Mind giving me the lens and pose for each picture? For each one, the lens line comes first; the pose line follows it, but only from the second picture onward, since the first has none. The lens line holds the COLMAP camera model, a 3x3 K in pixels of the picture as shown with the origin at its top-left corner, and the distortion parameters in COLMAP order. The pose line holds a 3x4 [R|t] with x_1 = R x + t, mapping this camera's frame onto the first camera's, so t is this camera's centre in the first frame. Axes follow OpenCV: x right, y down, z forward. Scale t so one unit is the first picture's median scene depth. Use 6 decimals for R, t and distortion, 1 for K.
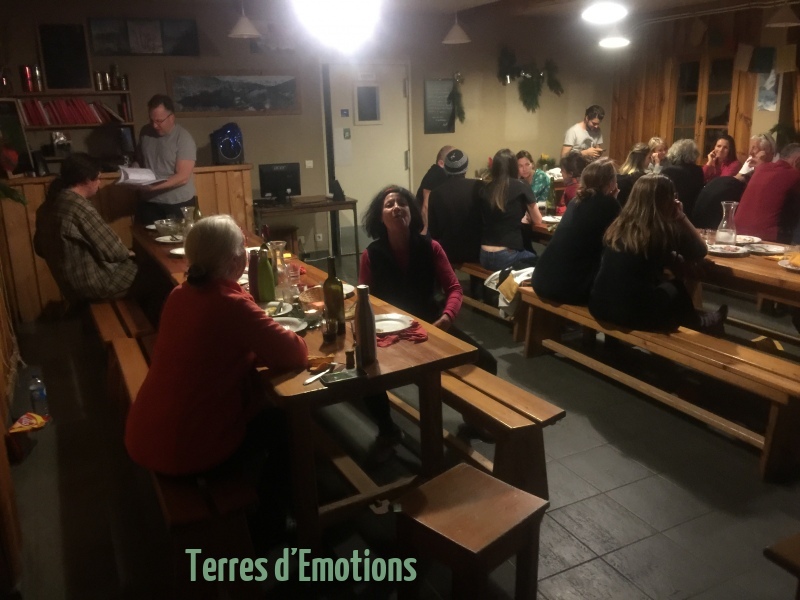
lens RADIAL K [[723.2, 0, 400.0], [0, 723.2, 300.0], [0, 0, 1]] dist [-0.004737, 0.101171]
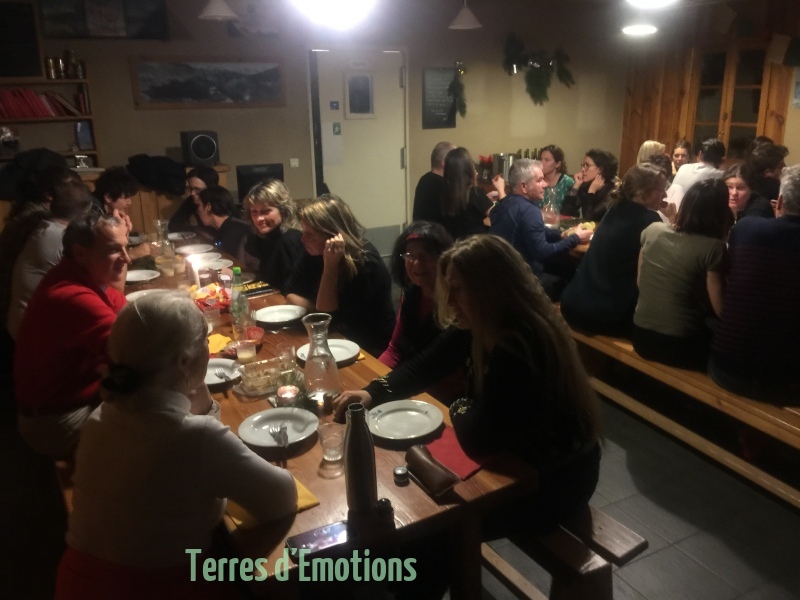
lens RADIAL K [[682.4, 0, 400.3], [0, 682.4, 287.0], [0, 0, 1]] dist [0.014370, 0.000724]
pose [[0.999659, 0.001475, 0.026080, -0.016702], [-0.002026, 0.999776, 0.021081, -0.052398], [-0.026044, -0.021127, 0.999438, 0.149486]]
